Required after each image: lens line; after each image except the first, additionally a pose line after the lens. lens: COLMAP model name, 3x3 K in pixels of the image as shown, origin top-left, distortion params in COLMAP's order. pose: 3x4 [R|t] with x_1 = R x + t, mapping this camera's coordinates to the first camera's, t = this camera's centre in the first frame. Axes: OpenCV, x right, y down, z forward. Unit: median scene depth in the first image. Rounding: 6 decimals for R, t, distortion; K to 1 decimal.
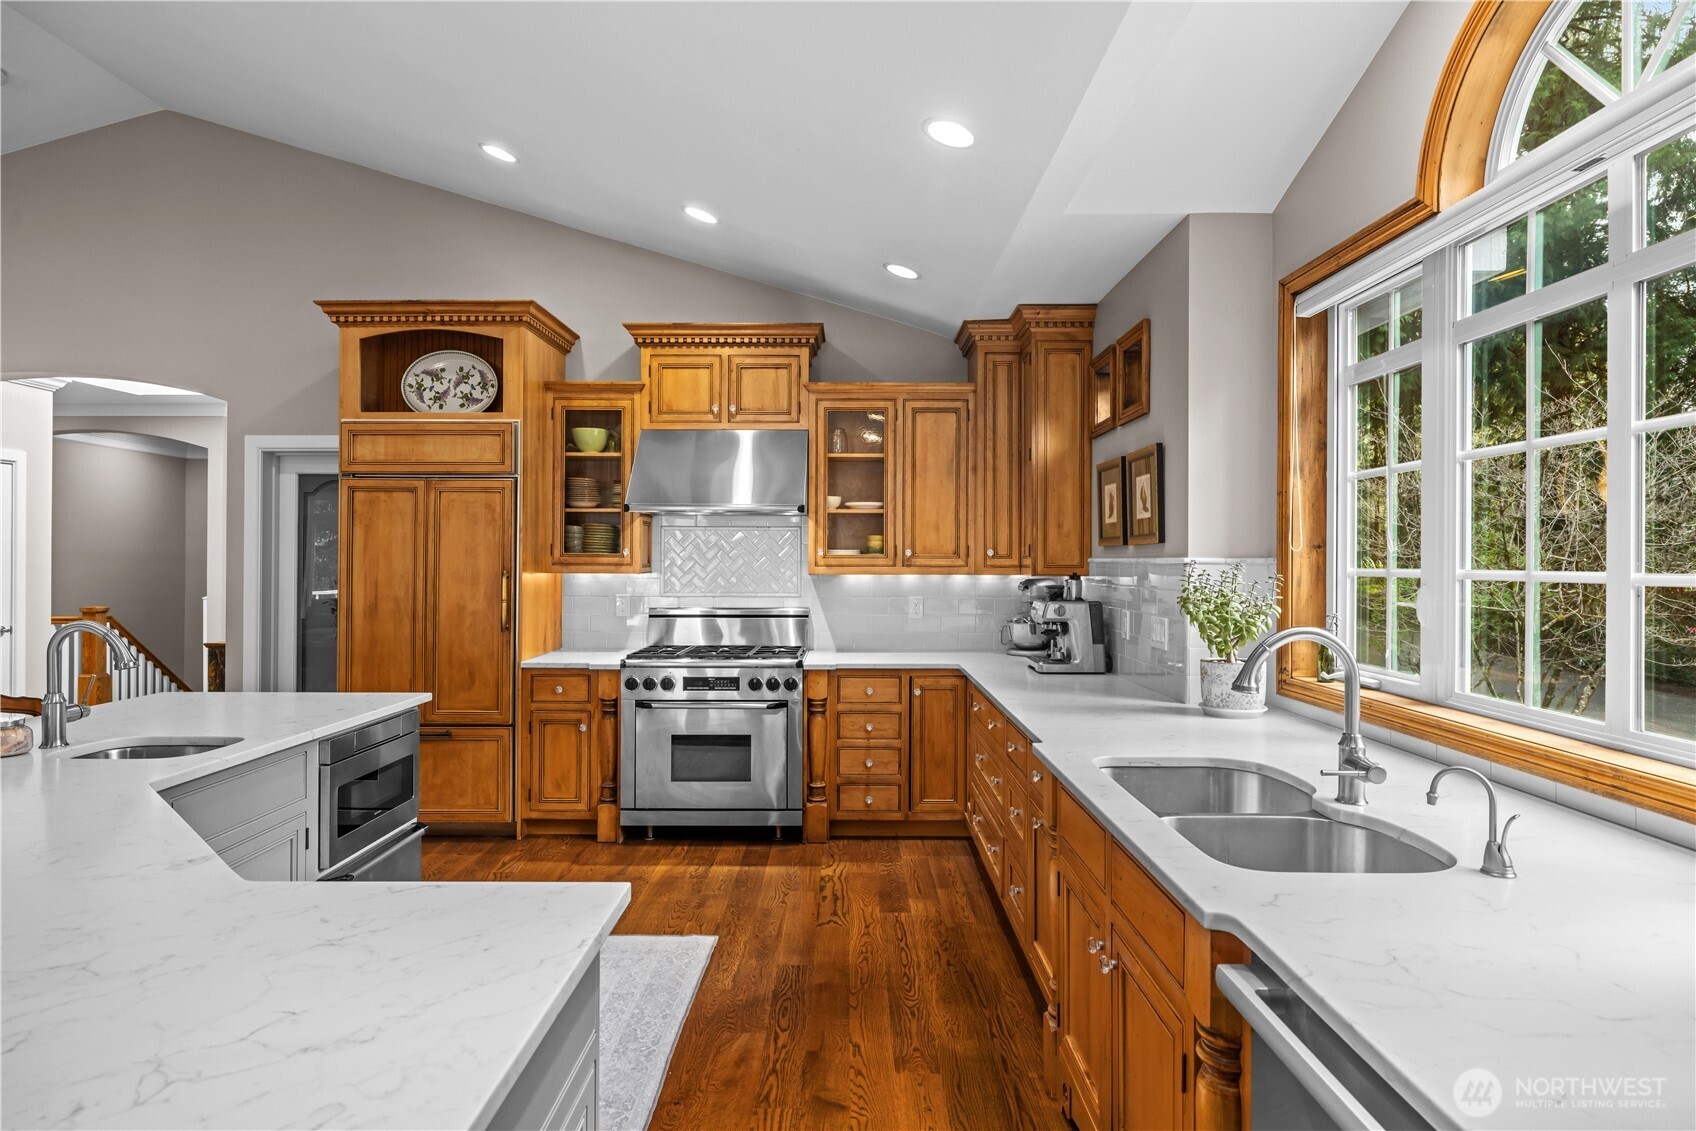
lens RADIAL K [[938.0, 0, 844.2], [0, 938.0, 558.4], [0, 0, 1]] dist [0.002208, -0.000674]
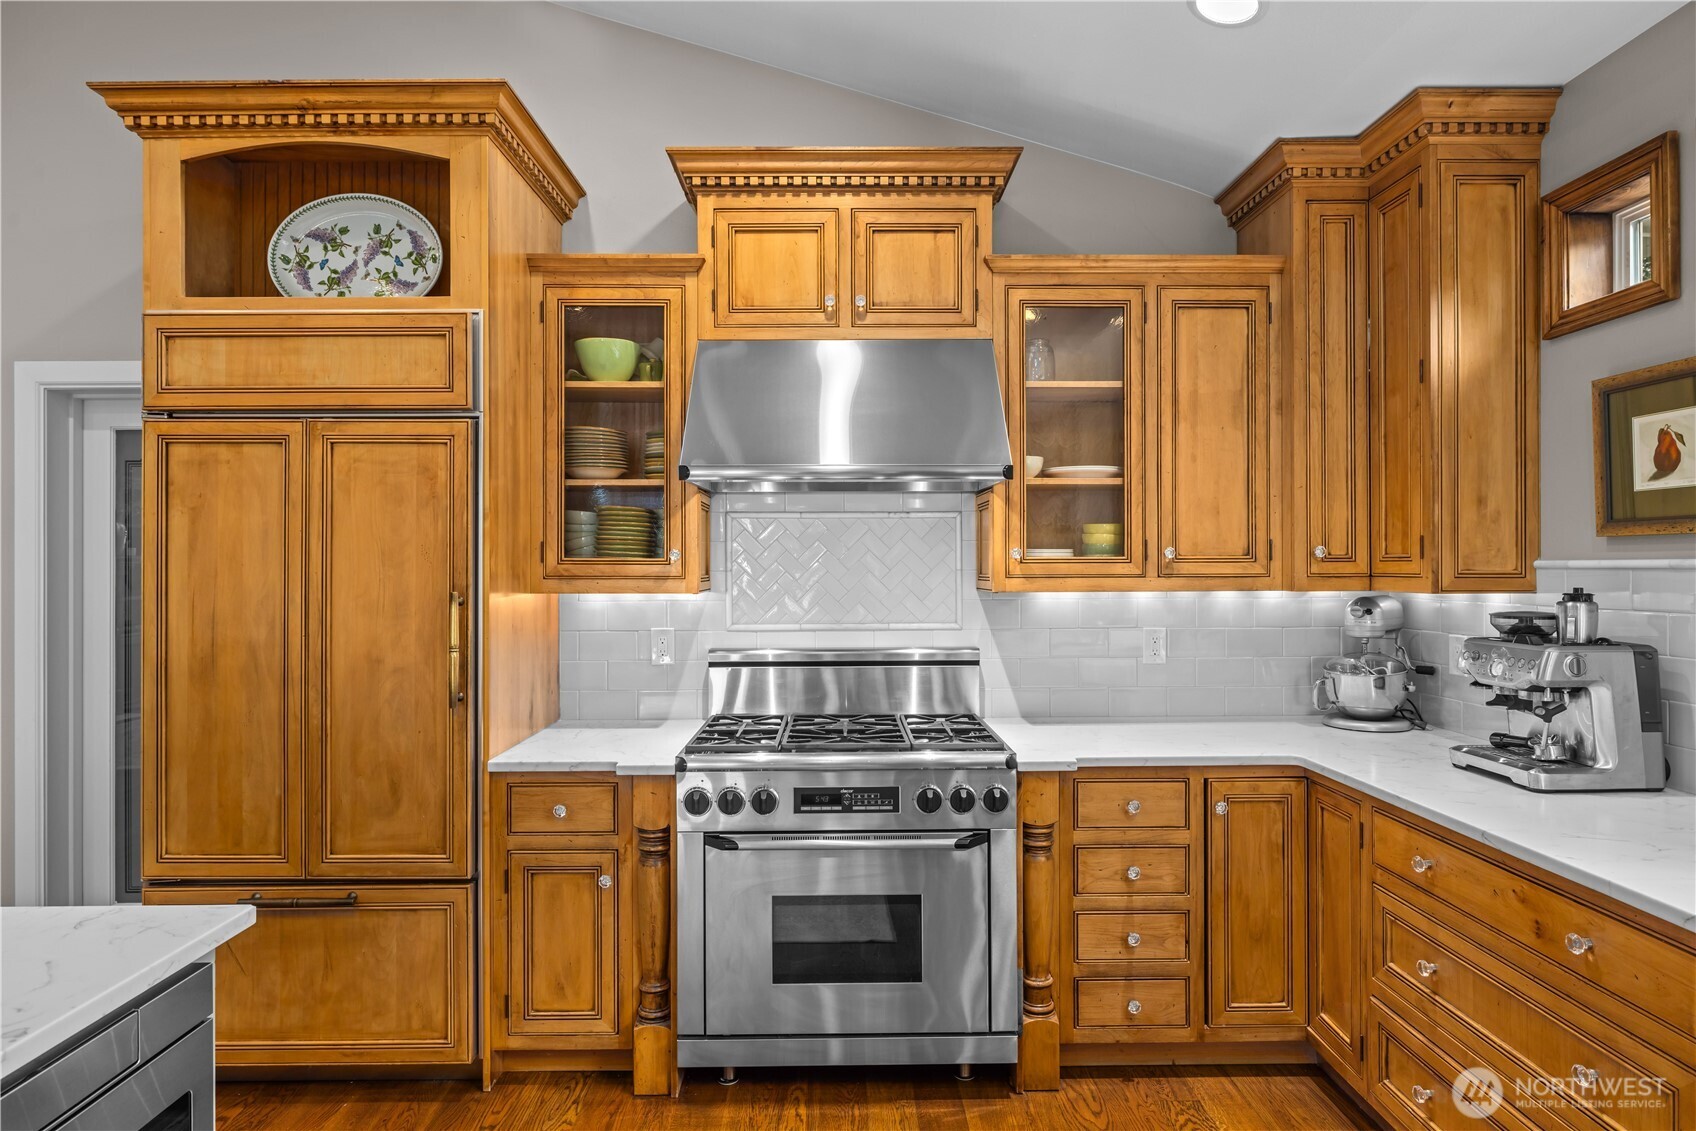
lens RADIAL K [[964.9, 0, 851.2], [0, 964.9, 568.0], [0, 0, 1]] dist [-0.005092, 0.002464]
pose [[0.999835, -0.007384, 0.016601, -0.144407], [0.007342, 0.999970, 0.002587, 0.000168], [-0.016620, -0.002465, 0.999859, 0.443365]]
